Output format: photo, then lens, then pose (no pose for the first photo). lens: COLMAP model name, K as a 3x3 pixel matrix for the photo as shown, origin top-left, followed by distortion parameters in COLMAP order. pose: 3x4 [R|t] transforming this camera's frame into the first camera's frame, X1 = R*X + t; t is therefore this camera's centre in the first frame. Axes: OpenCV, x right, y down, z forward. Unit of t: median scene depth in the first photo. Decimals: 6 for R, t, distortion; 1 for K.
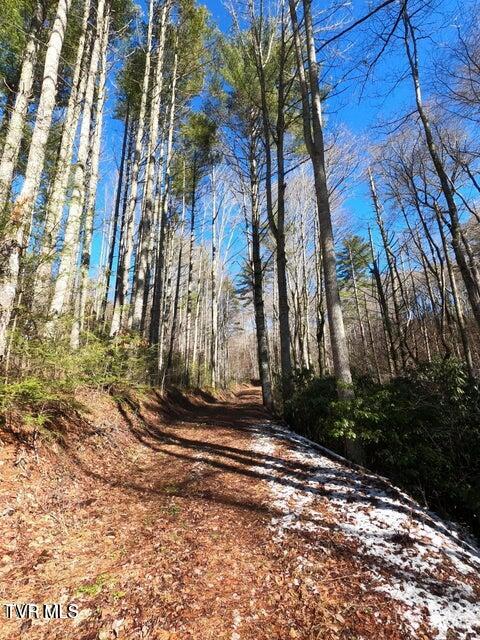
lens RADIAL K [[306.2, 0, 239.6], [0, 306.2, 319.6], [0, 0, 1]] dist [0.003059, 0.000854]
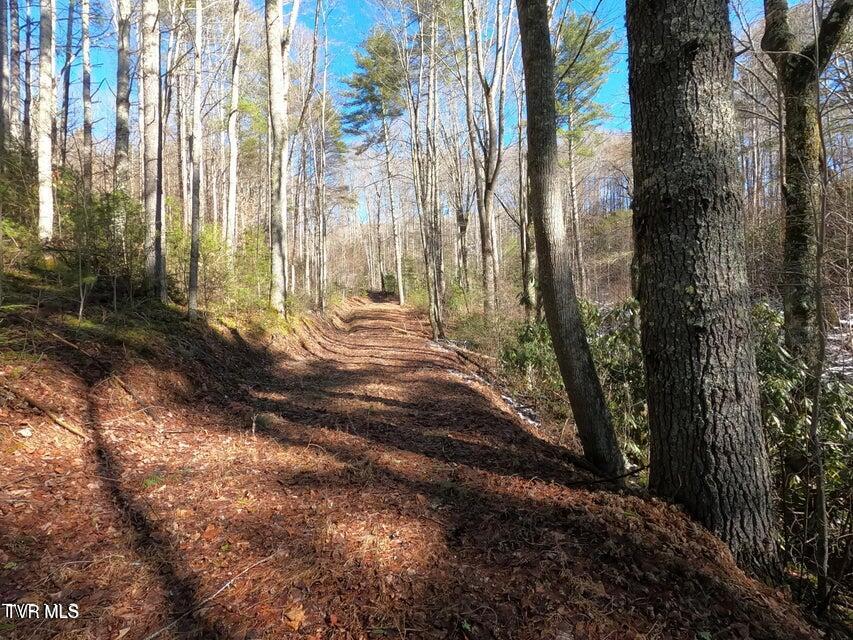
lens RADIAL K [[408.1, 0, 427.5], [0, 408.1, 320.0], [0, 0, 1]] dist [0.003059, 0.000854]
pose [[0.978624, 0.007620, 0.205517, -0.019664], [-0.060096, 0.966292, 0.250334, 0.099321], [-0.196682, -0.257334, 0.946095, 0.473784]]
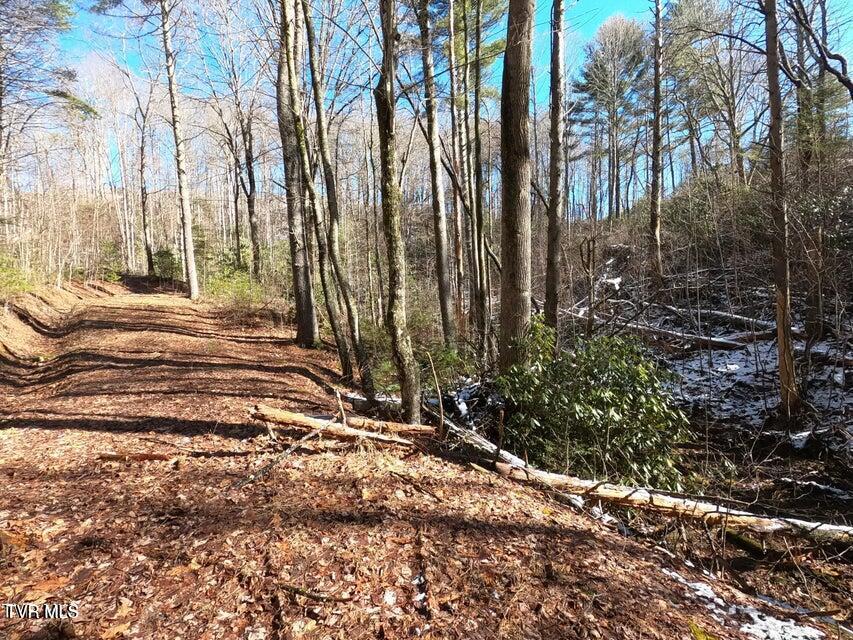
lens RADIAL K [[408.1, 0, 422.1], [0, 408.1, 320.7], [0, 0, 1]] dist [0.003059, 0.000854]
pose [[0.767198, 0.012480, 0.641288, 0.006746], [-0.178587, 0.964432, 0.194881, 0.188848], [-0.616047, -0.264038, 0.742139, 0.854857]]
